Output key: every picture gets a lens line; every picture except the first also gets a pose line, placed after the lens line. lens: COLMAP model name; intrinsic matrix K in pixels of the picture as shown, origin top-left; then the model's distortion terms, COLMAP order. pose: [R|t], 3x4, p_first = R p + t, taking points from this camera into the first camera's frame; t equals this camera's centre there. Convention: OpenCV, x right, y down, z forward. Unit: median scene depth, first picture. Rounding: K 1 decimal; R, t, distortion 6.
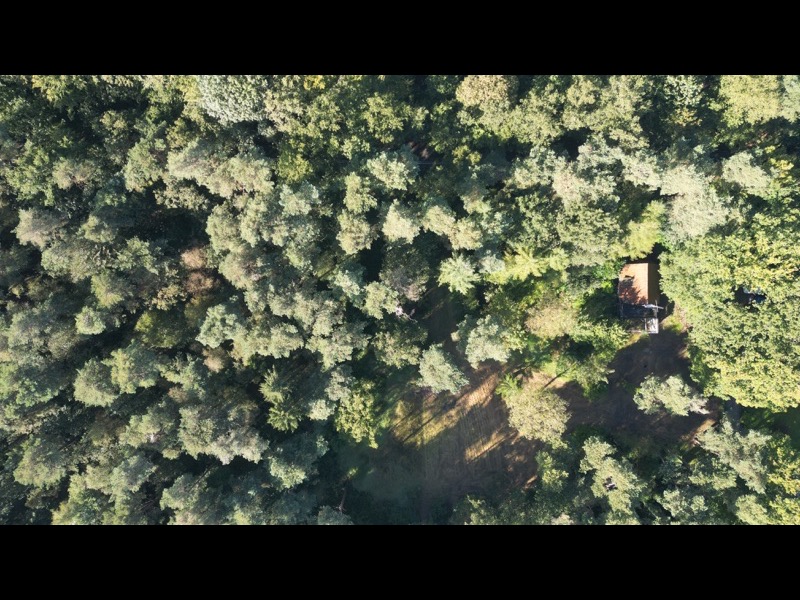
lens RADIAL K [[536.3, 0, 401.5], [0, 536.3, 297.7], [0, 0, 1]] dist [-0.006256, -0.021875]
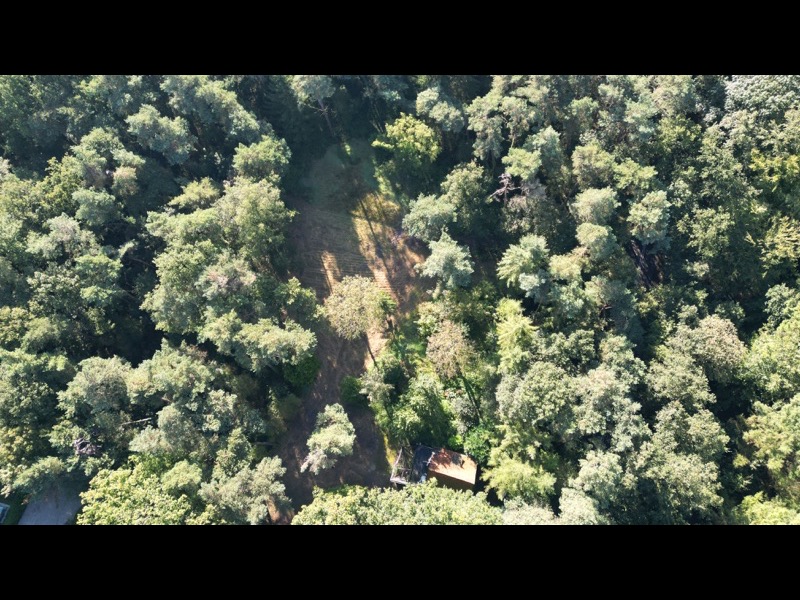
lens RADIAL K [[536.3, 0, 398.2], [0, 536.3, 300.8], [0, 0, 1]] dist [-0.006256, -0.021875]
pose [[-0.289628, 0.934294, -0.207873, 0.451829], [-0.955354, -0.268929, 0.122374, 0.030991], [0.058431, 0.234036, 0.970471, 0.089834]]
